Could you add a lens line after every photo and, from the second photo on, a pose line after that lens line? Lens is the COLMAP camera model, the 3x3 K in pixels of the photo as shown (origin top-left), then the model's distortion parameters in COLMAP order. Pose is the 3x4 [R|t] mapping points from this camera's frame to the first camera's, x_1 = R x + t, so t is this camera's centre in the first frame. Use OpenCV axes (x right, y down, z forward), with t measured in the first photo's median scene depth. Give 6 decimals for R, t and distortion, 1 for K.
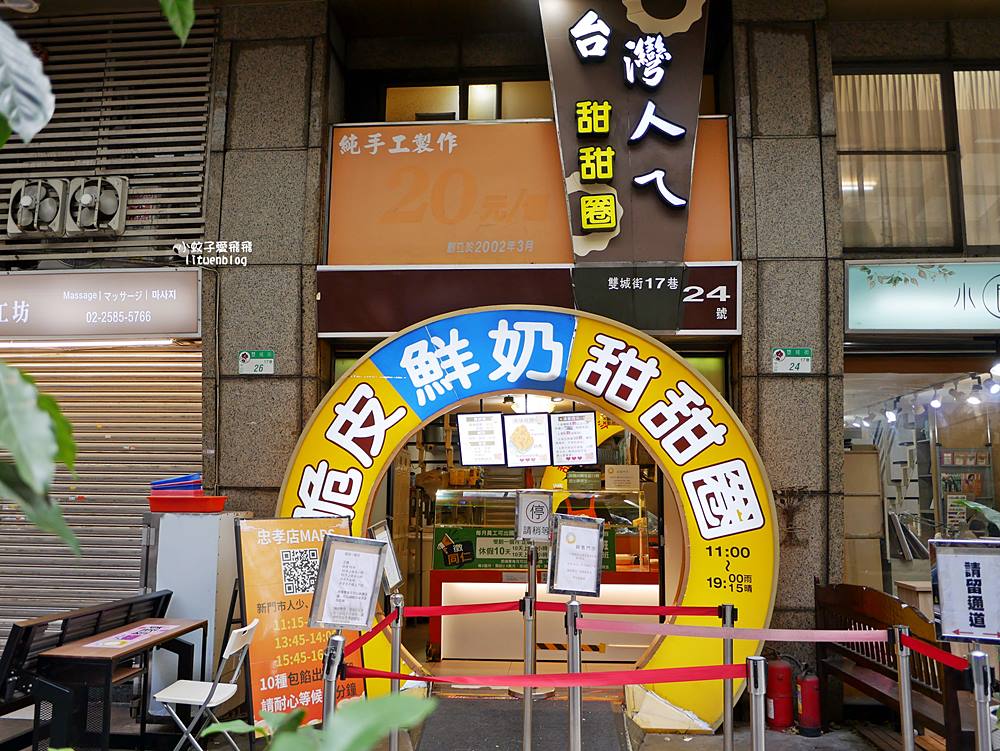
lens RADIAL K [[846.0, 0, 500.0], [0, 846.0, 375.5], [0, 0, 1]] dist [-0.051014, 0.020152]
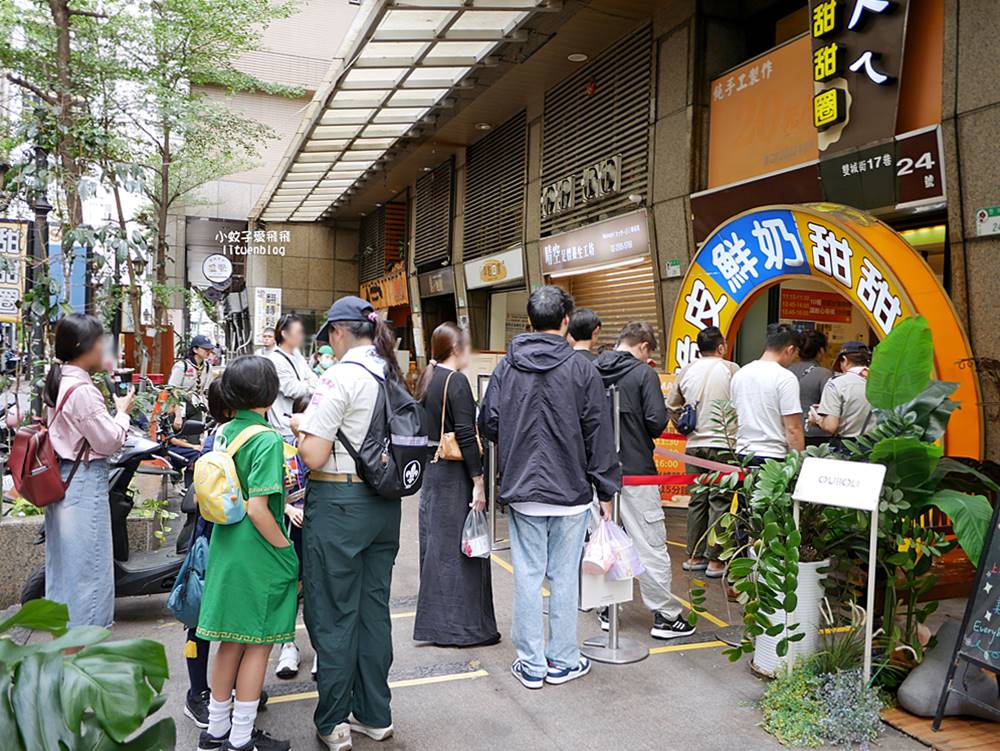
lens RADIAL K [[846.0, 0, 500.0], [0, 846.0, 375.5], [0, 0, 1]] dist [-0.051014, 0.020152]
pose [[0.415554, 0.029658, -0.909085, 0.946466], [0.105325, 0.991176, 0.080482, 0.019533], [0.903450, -0.129194, 0.408764, 0.125115]]
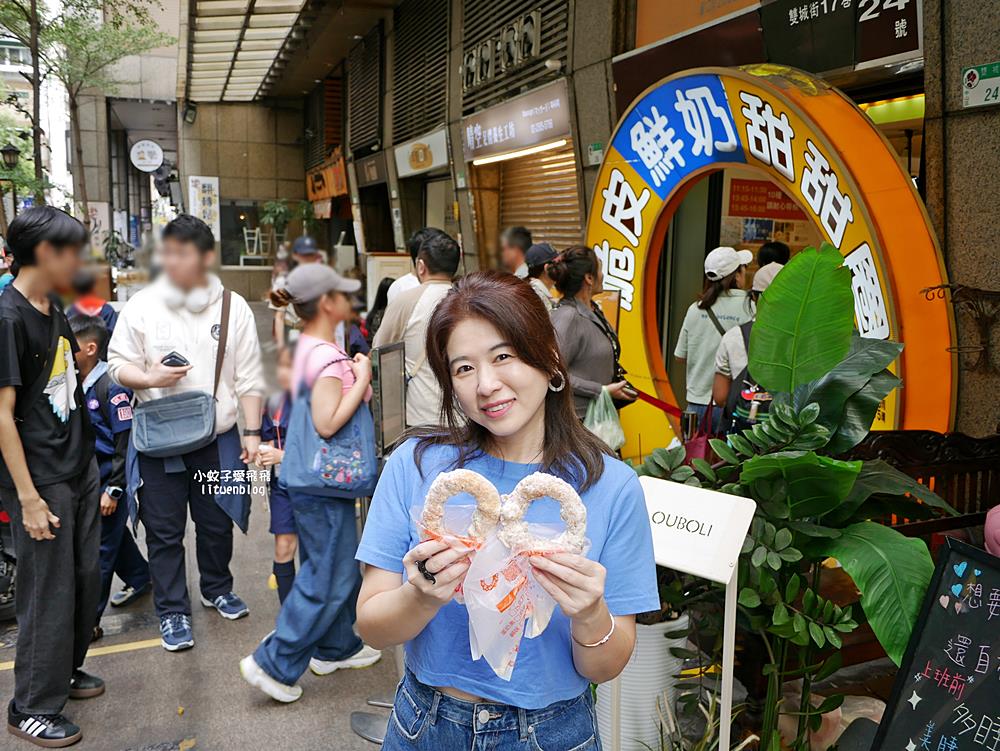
lens RADIAL K [[860.0, 0, 500.0], [0, 860.0, 375.5], [0, 0, 1]] dist [-0.045744, 0.013391]
pose [[0.416113, 0.144846, -0.897702, 0.789376], [0.112779, 0.971388, 0.209012, 0.019992], [0.902292, -0.188215, 0.387872, 0.386635]]
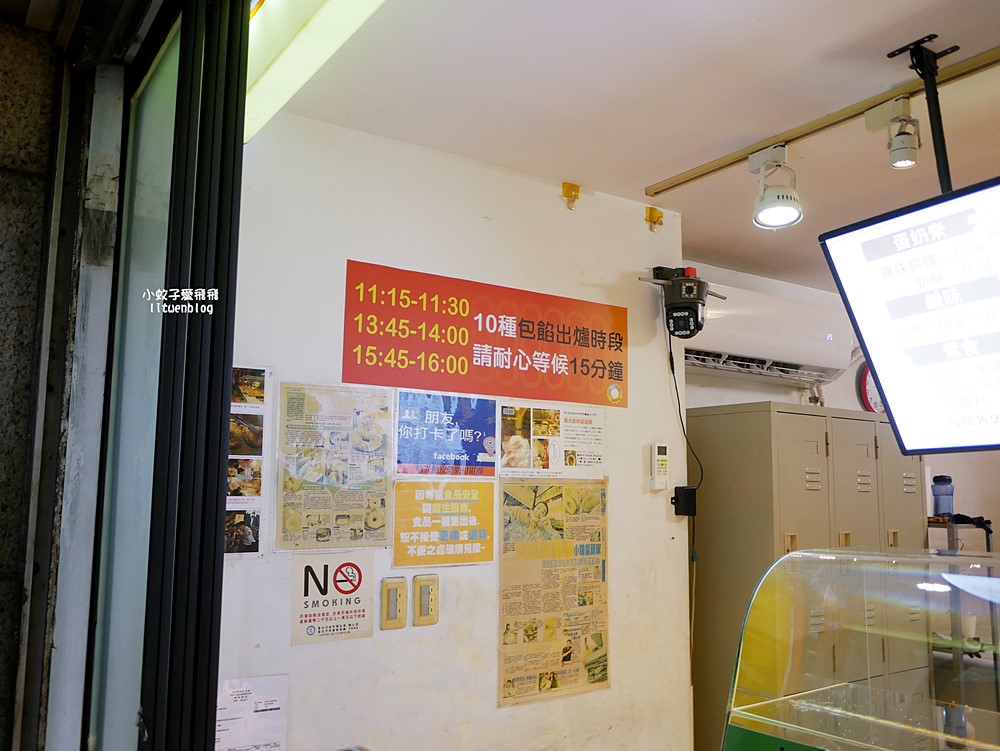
lens RADIAL K [[846.0, 0, 500.0], [0, 846.0, 375.5], [0, 0, 1]] dist [-0.051014, 0.020152]
pose [[0.626927, -0.104176, -0.772081, 0.091744], [0.111876, 0.992787, -0.043113, 0.113502], [0.771003, -0.059349, 0.634060, 1.041849]]
